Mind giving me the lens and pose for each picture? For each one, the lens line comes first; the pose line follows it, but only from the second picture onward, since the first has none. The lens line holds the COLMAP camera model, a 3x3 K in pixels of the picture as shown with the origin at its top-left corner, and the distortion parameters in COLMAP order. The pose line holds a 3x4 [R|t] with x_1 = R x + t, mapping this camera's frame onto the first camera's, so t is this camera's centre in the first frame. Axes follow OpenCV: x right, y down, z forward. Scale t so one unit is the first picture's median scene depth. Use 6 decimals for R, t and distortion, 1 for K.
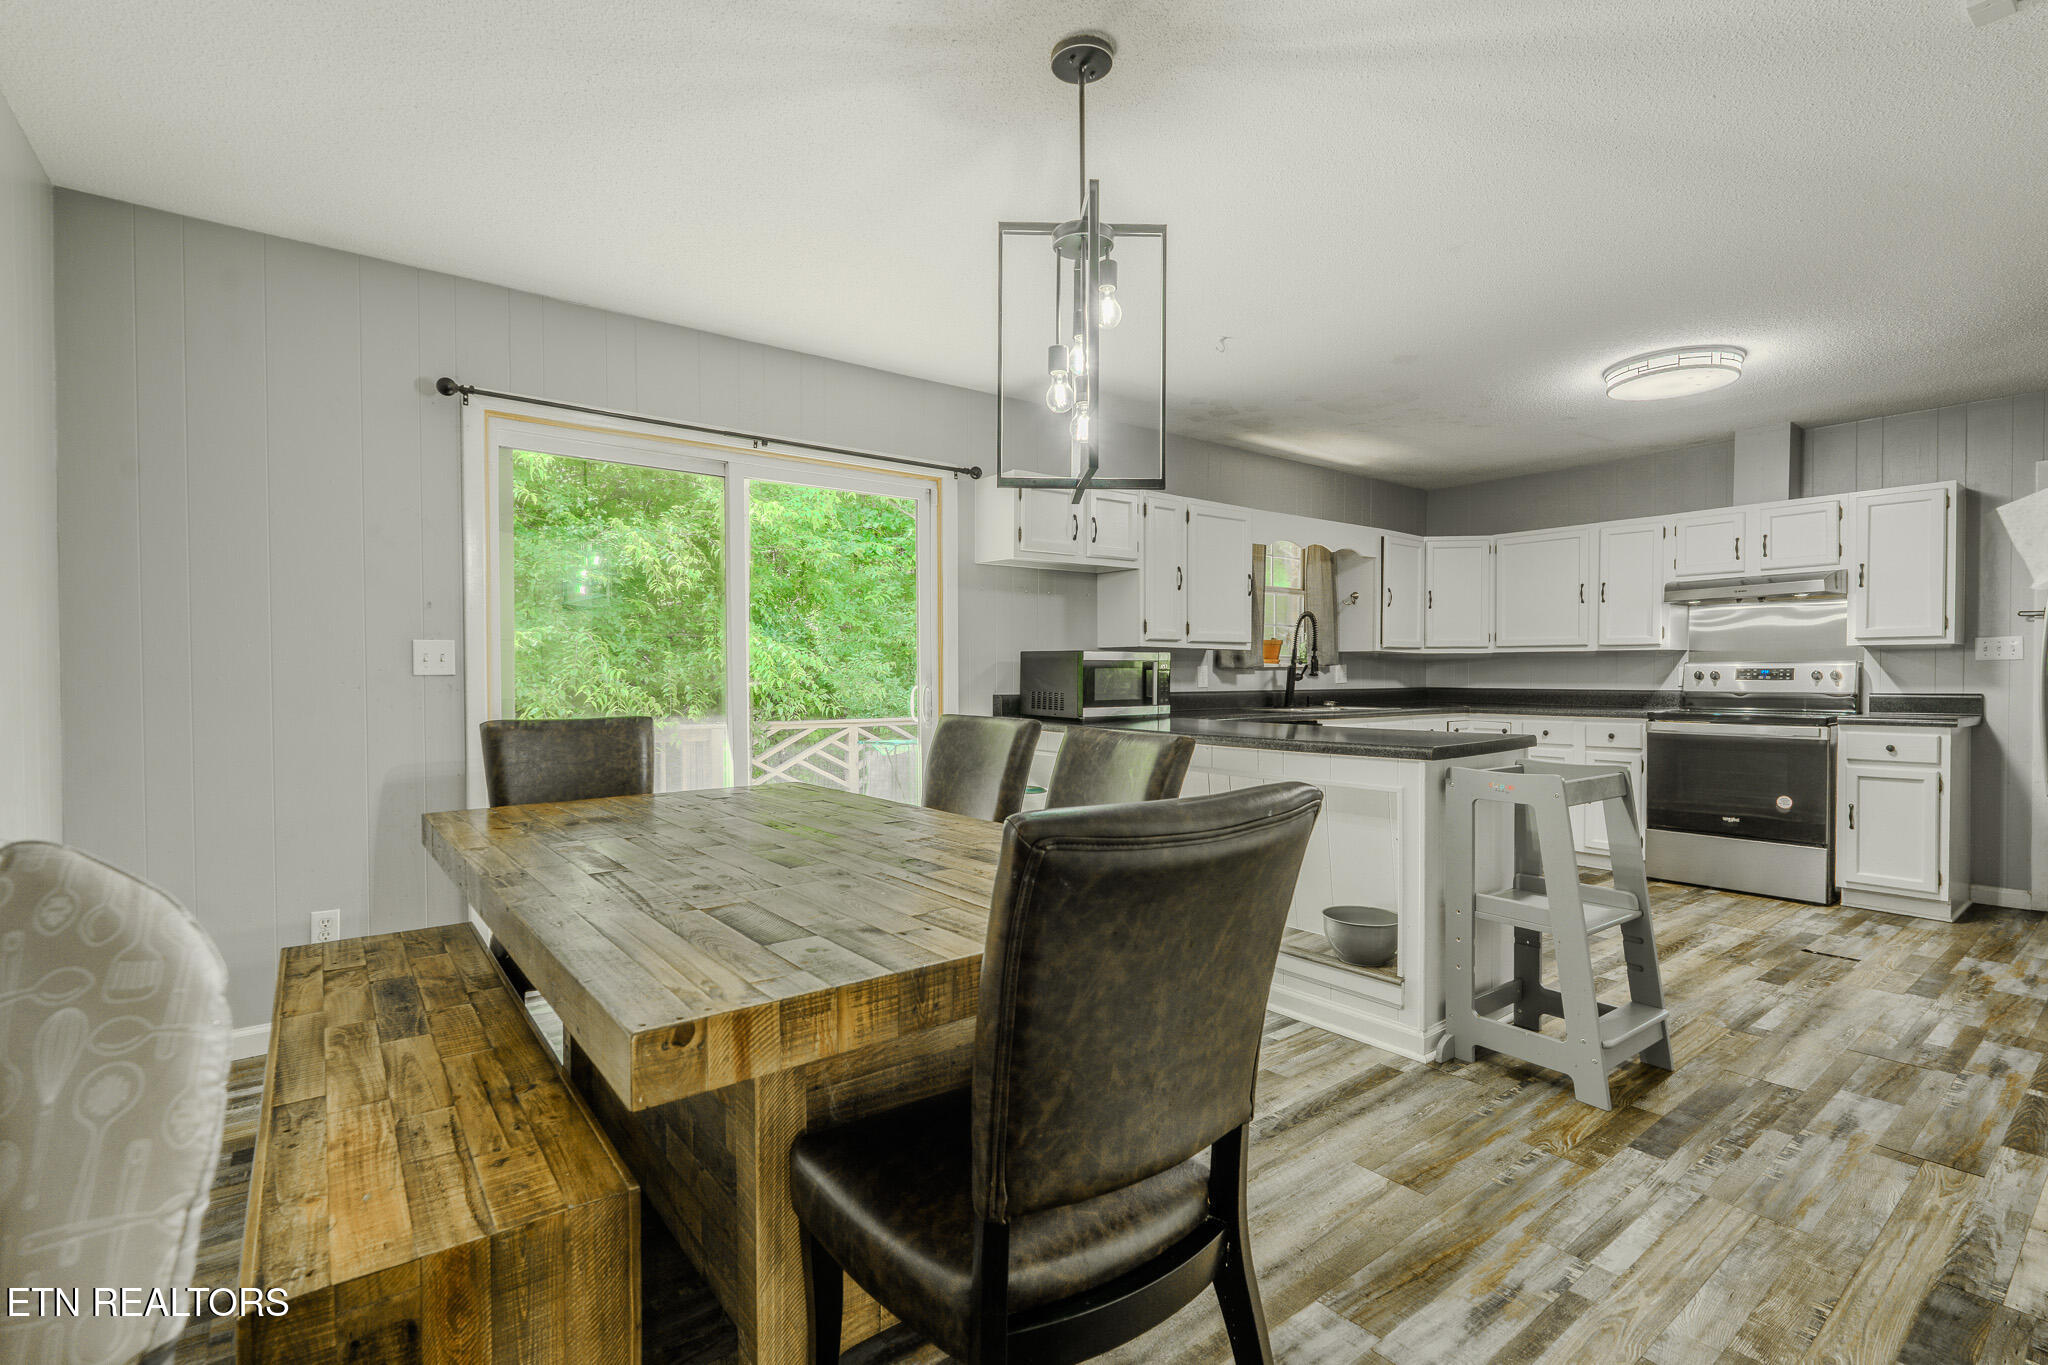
lens RADIAL K [[931.9, 0, 1011.7], [0, 931.9, 683.6], [0, 0, 1]] dist [0.000965, -0.001190]
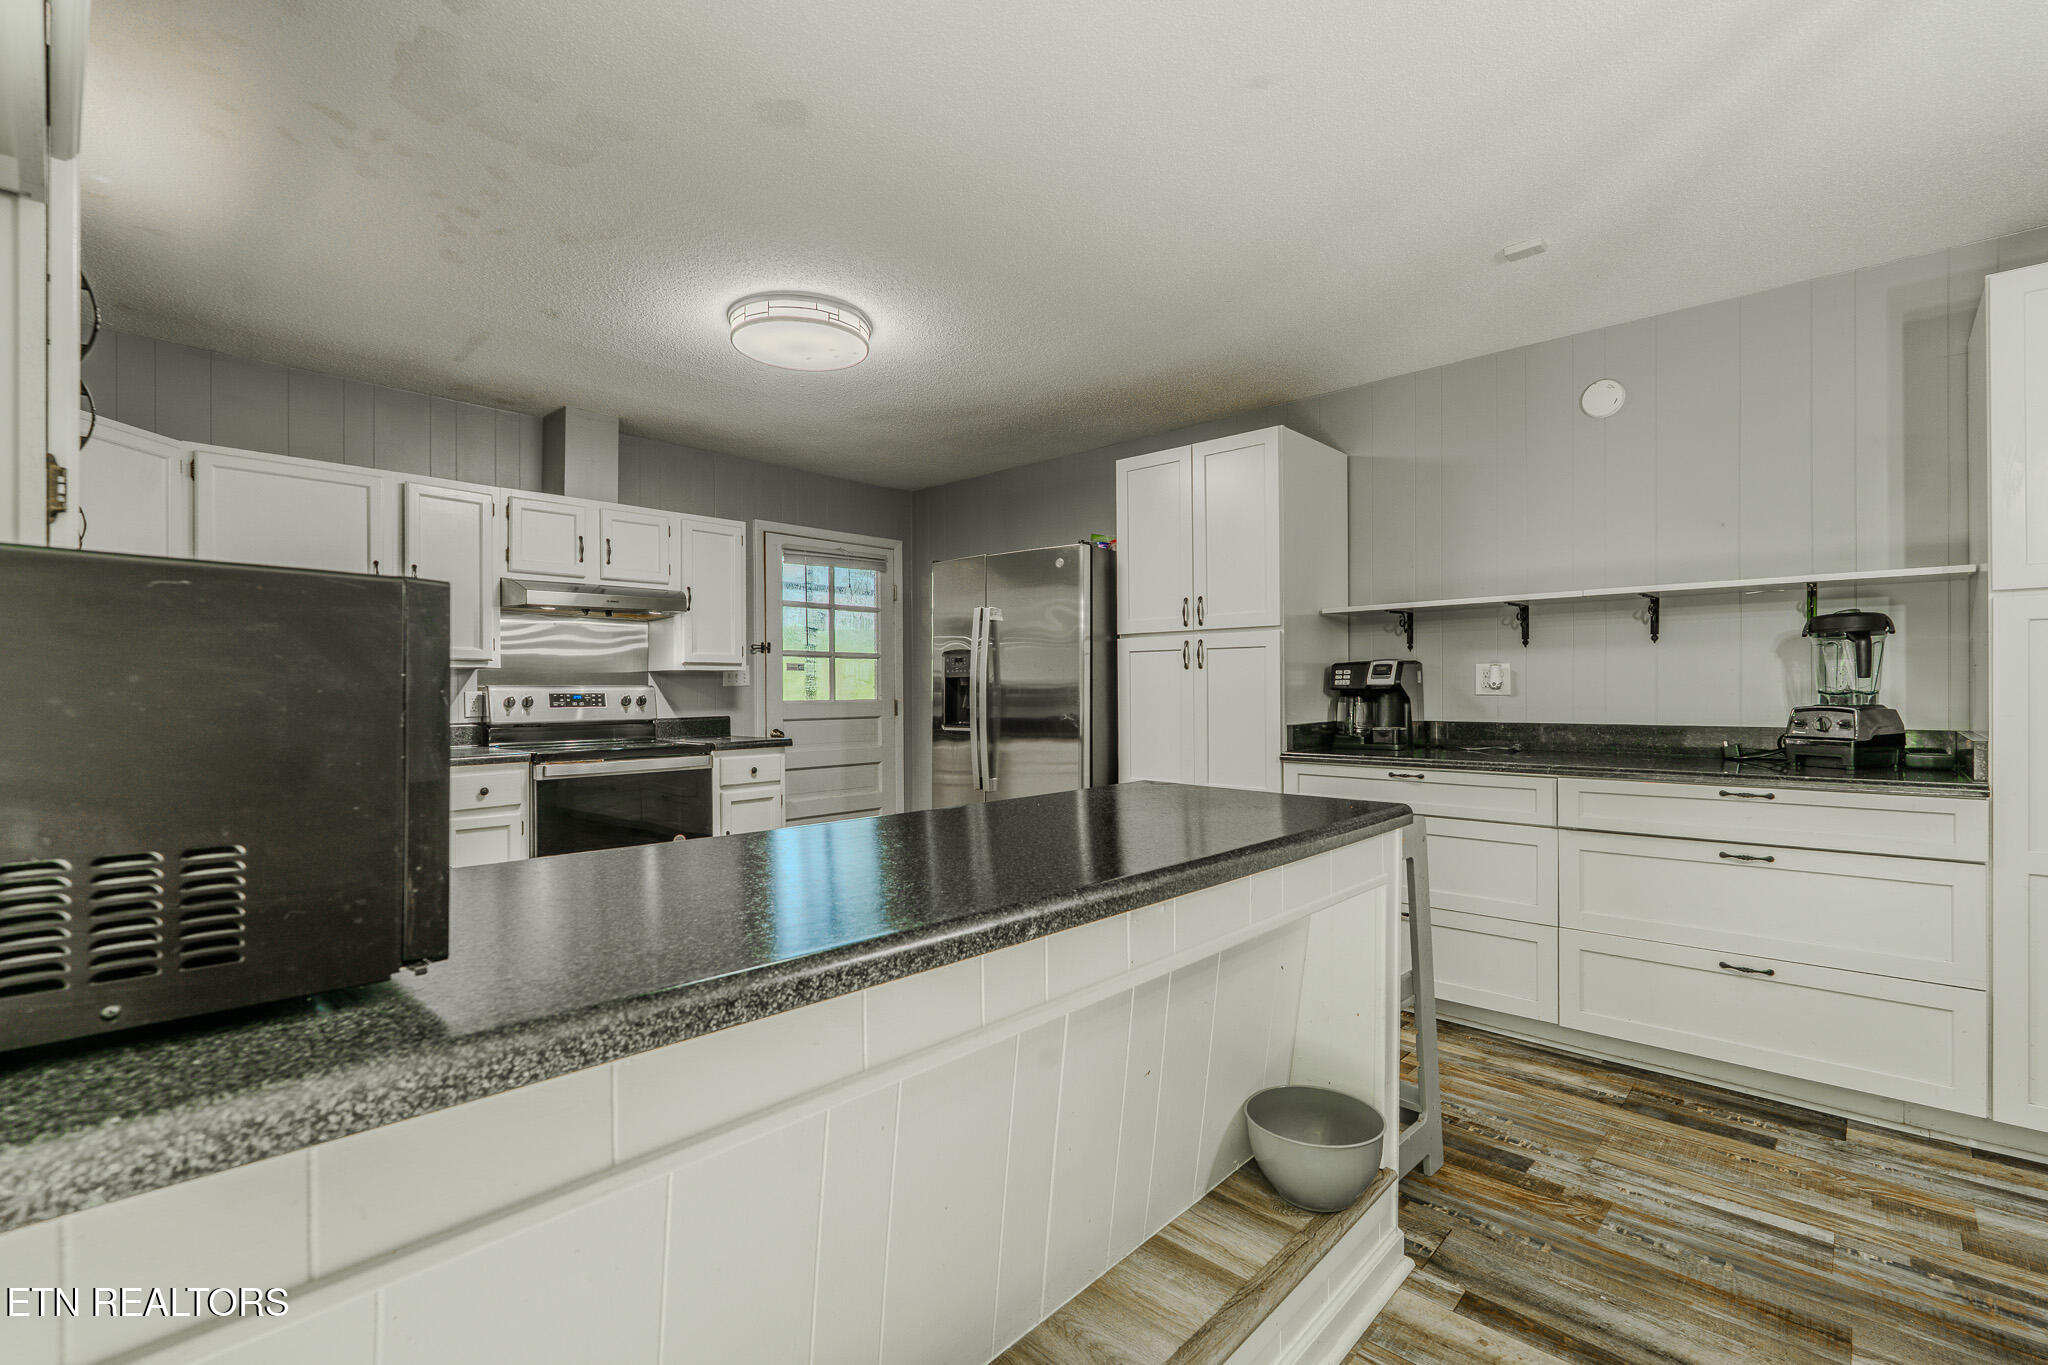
lens RADIAL K [[913.6, 0, 1022.8], [0, 913.6, 690.7], [0, 0, 1]] dist [-0.001815, -0.000790]
pose [[-0.172348, 0.005213, 0.985022, -0.099823], [0.017615, 0.999842, -0.002209, -0.010763], [-0.984879, 0.016970, -0.172413, 0.830412]]
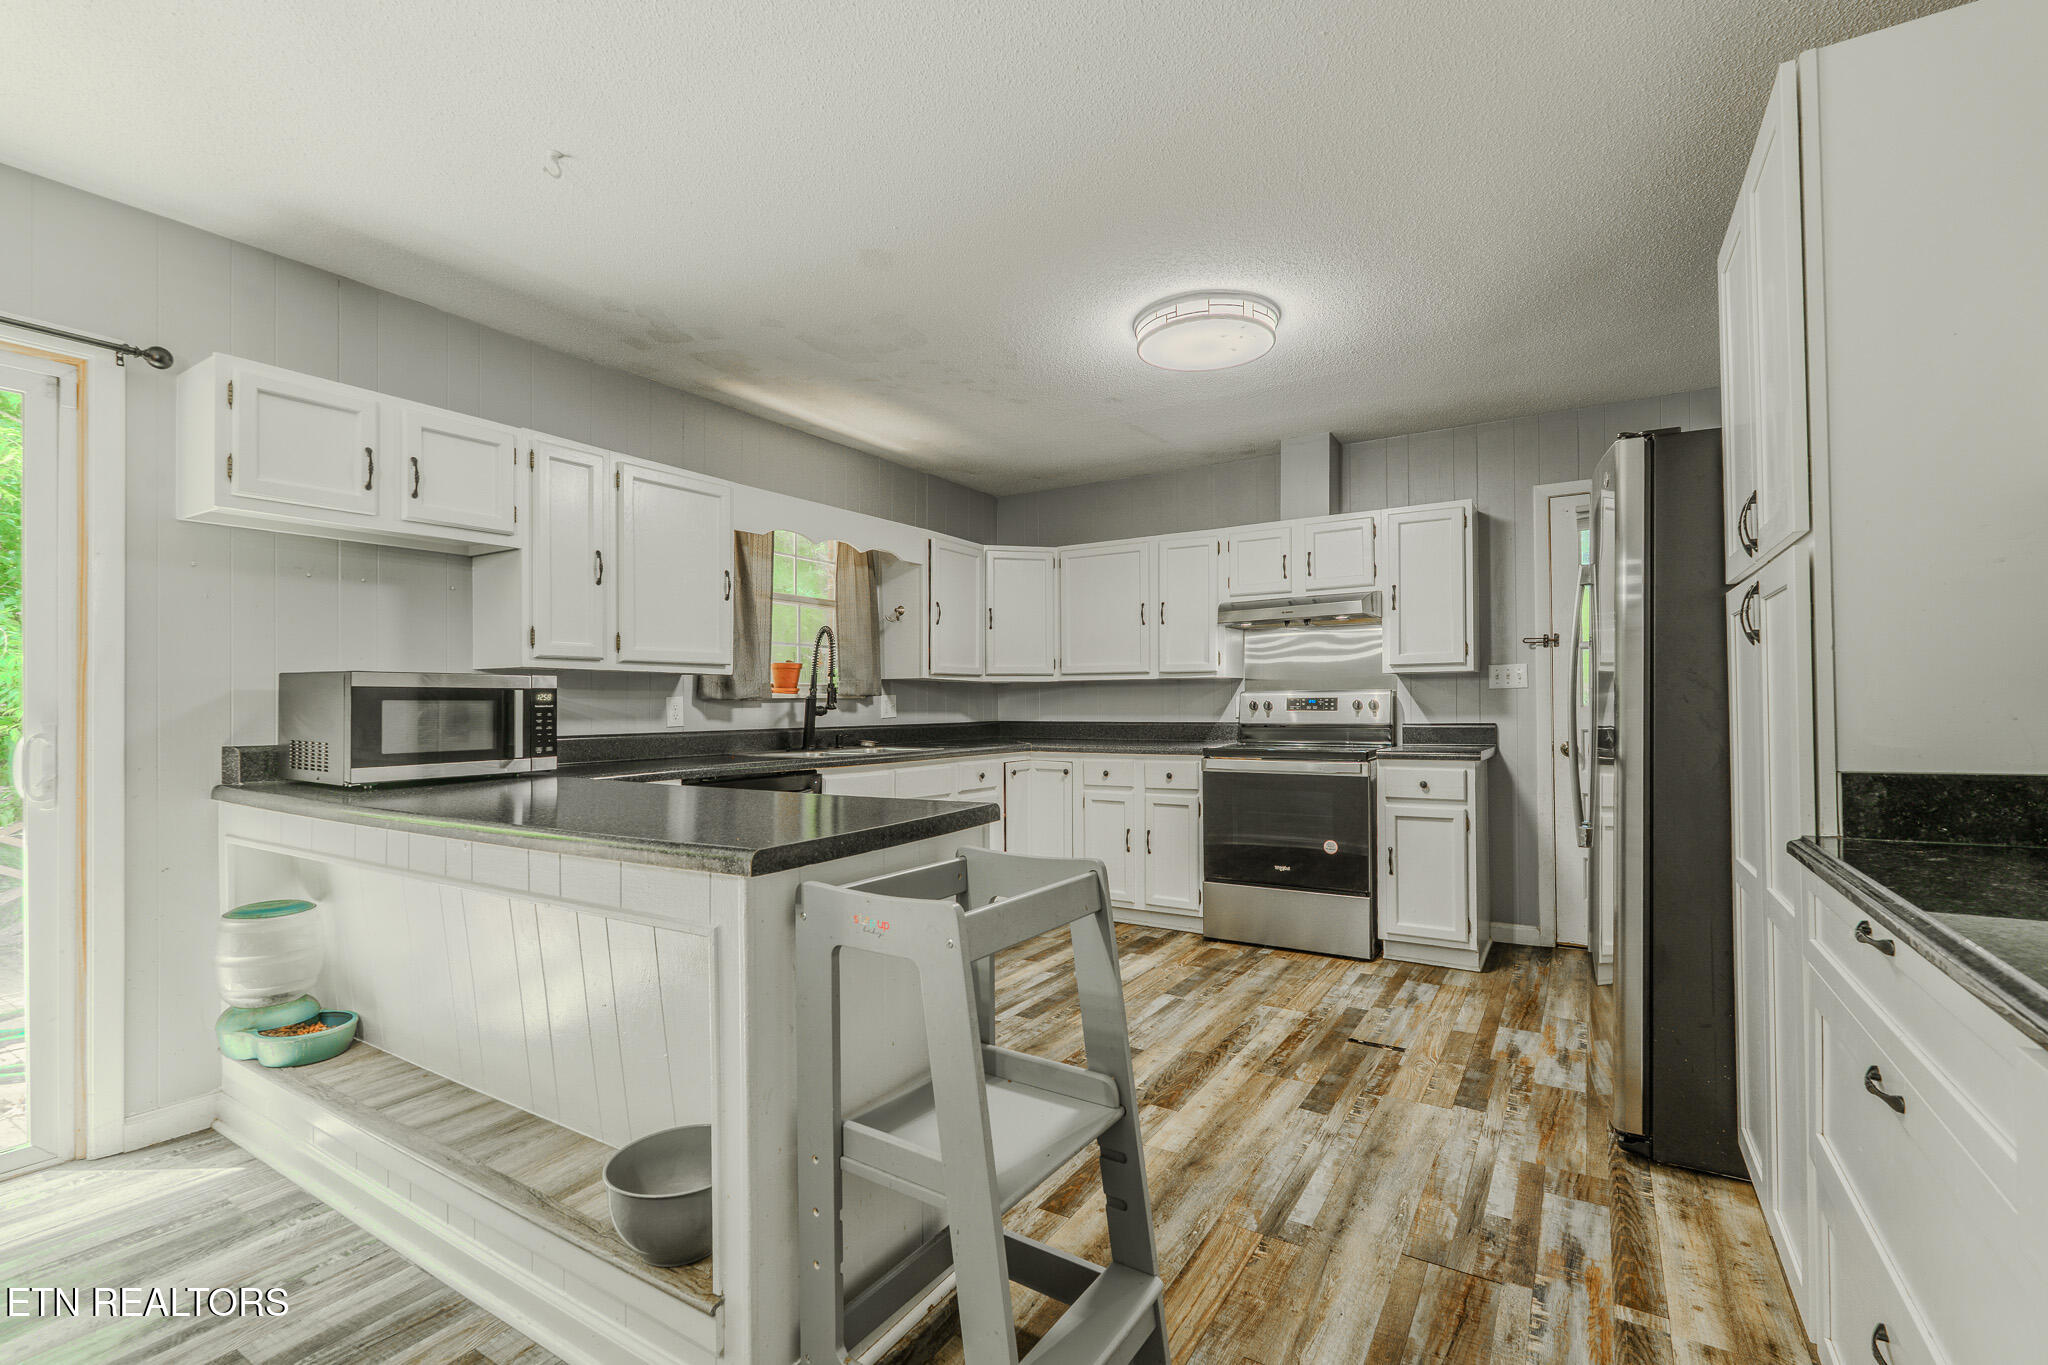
lens RADIAL K [[913.6, 0, 1022.8], [0, 913.6, 690.7], [0, 0, 1]] dist [-0.001815, -0.000790]
pose [[0.935740, 0.000135, 0.352690, 0.246218], [0.009330, 0.999640, -0.025137, -0.003596], [-0.352566, 0.026812, 0.935403, 0.283407]]
